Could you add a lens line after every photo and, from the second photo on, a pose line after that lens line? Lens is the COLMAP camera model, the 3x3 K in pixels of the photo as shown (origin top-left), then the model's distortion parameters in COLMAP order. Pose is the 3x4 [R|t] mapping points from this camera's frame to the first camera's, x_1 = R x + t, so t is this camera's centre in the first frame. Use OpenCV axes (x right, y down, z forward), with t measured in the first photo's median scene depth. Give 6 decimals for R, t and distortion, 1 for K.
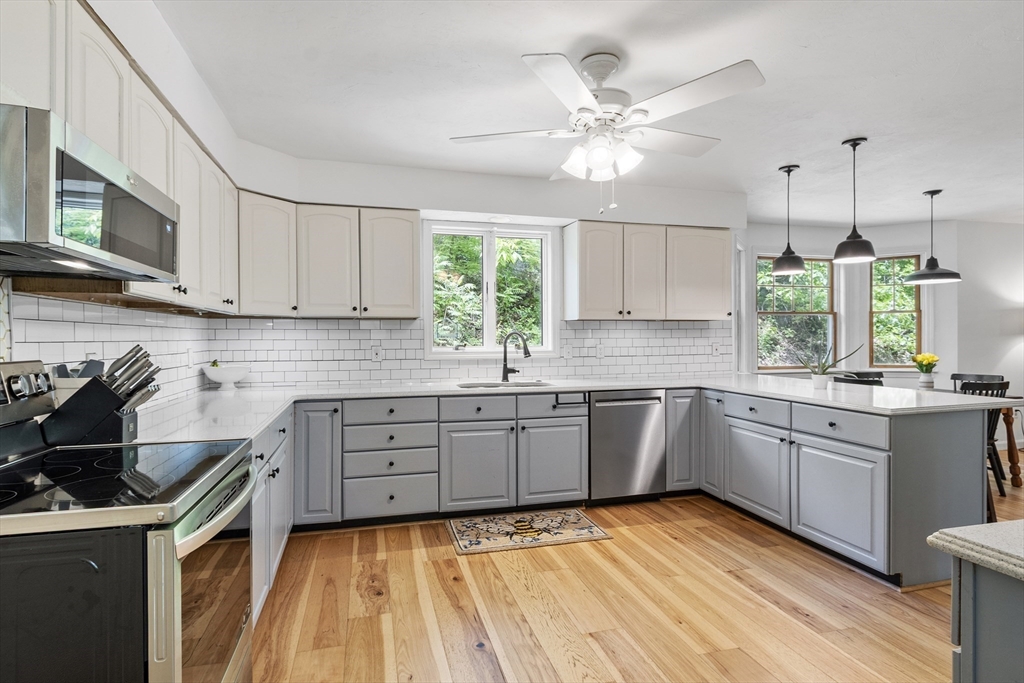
lens RADIAL K [[536.2, 0, 555.6], [0, 536.2, 336.4], [0, 0, 1]] dist [0.002927, 0.001829]
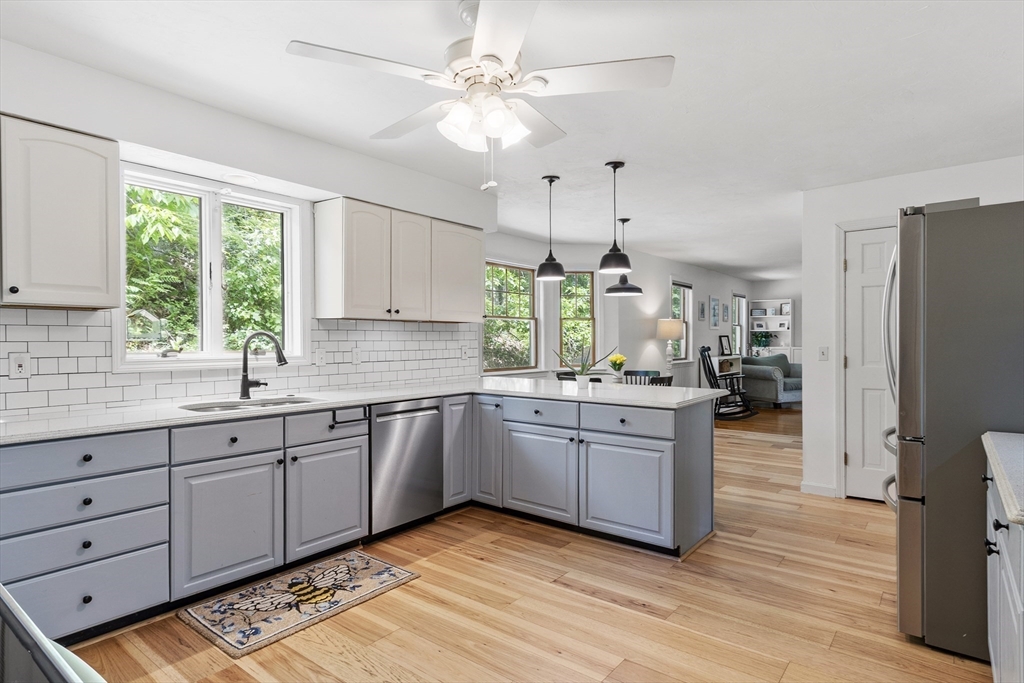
lens RADIAL K [[536.2, 0, 510.9], [0, 536.2, 339.4], [0, 0, 1]] dist [0.002927, 0.001829]
pose [[0.817991, 0.004800, 0.575210, -0.249898], [-0.004555, 0.999988, -0.001867, 0.002131], [-0.575212, -0.001093, 0.818003, 0.208558]]
